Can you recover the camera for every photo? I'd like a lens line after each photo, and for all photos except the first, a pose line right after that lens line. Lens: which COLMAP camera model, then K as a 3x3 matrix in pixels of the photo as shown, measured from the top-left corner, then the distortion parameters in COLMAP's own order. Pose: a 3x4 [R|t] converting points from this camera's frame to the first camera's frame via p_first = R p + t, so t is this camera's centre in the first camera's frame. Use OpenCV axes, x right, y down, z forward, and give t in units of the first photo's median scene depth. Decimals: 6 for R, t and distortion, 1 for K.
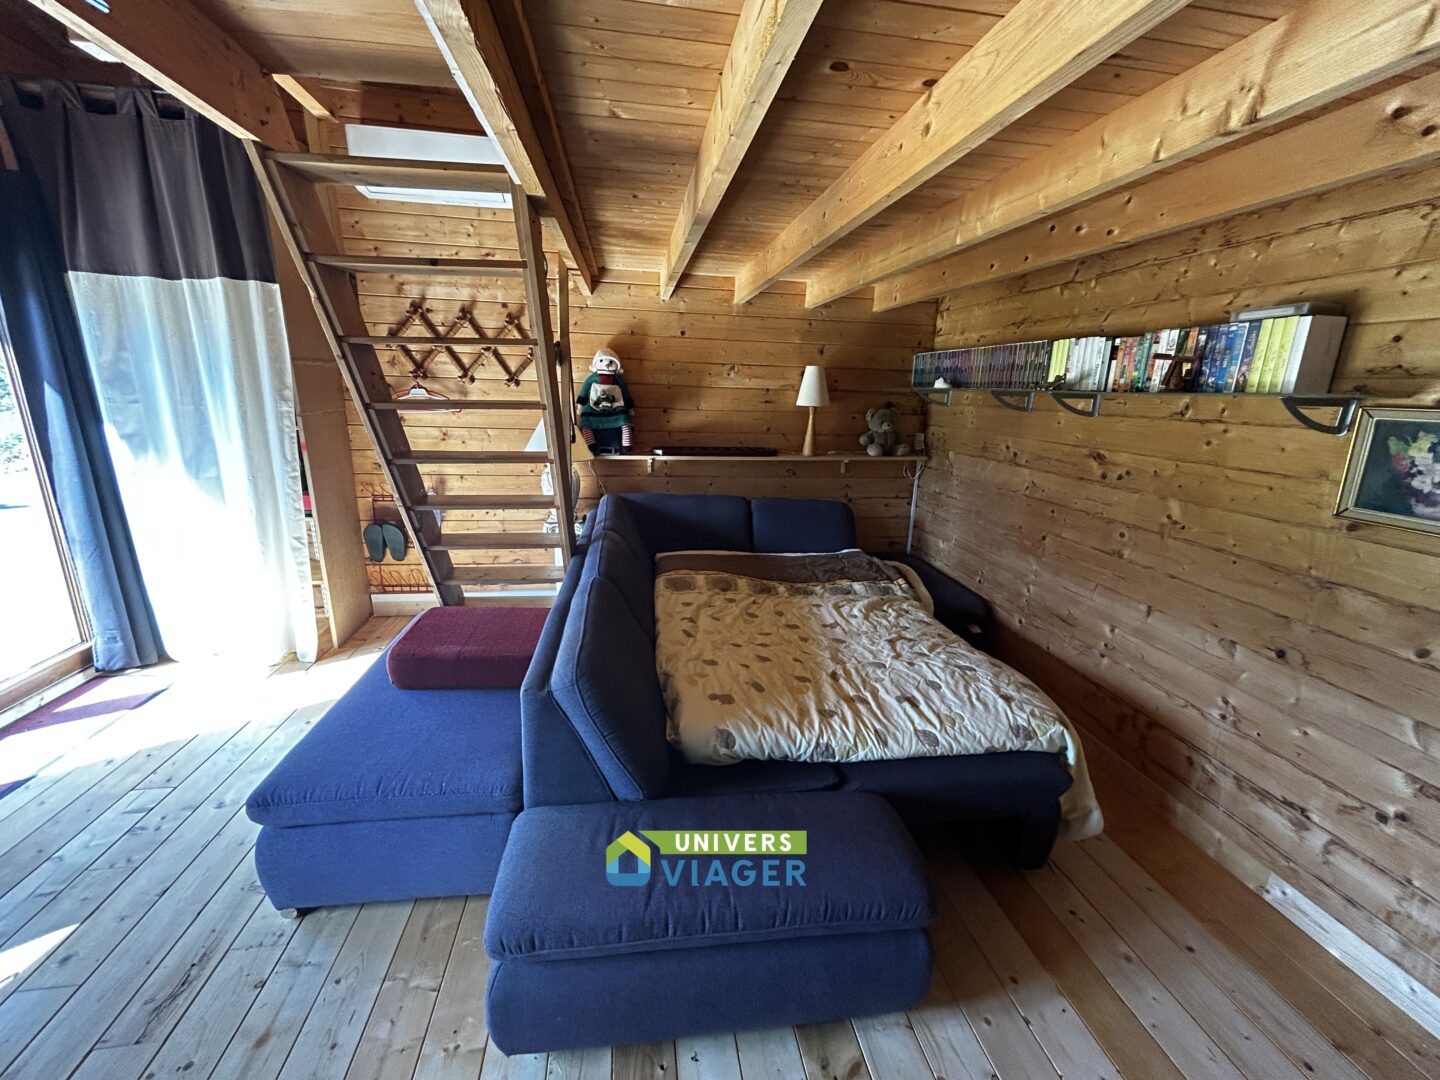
lens RADIAL K [[583.0, 0, 716.9], [0, 583.0, 538.5], [0, 0, 1]] dist [-0.000485, -0.000800]
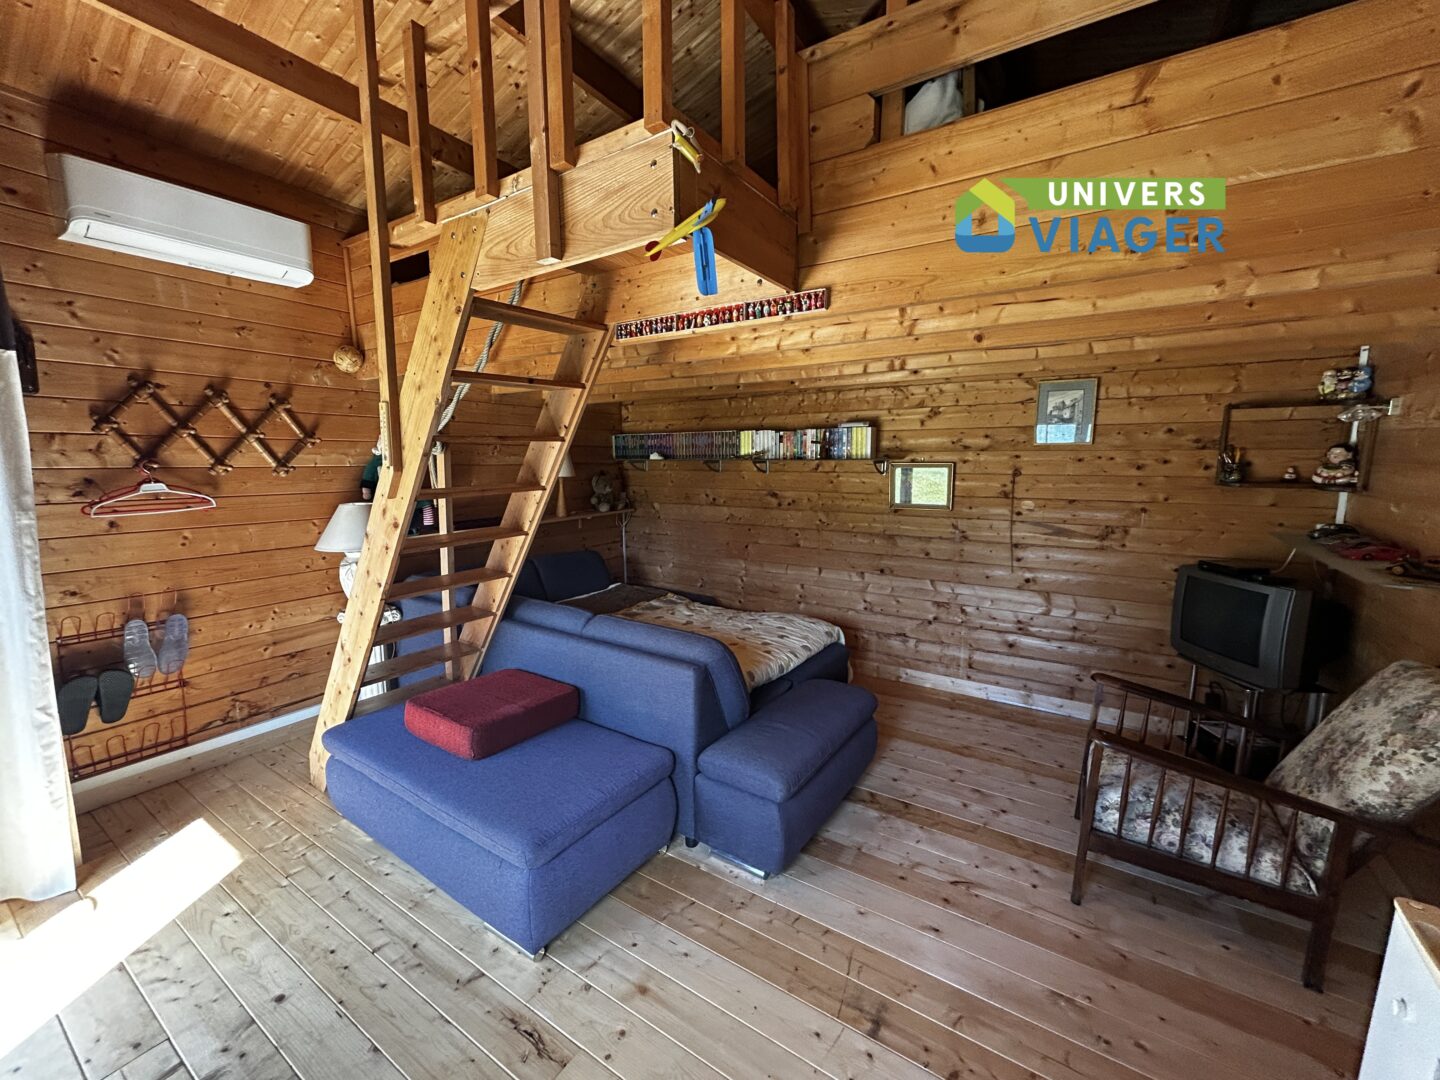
lens RADIAL K [[583.0, 0, 718.6], [0, 583.0, 538.1], [0, 0, 1]] dist [-0.000485, -0.000800]
pose [[0.662600, -0.133896, 0.736908, -0.797930], [0.211755, 0.977238, -0.012839, -0.022426], [-0.718415, 0.164551, 0.675871, -0.067707]]
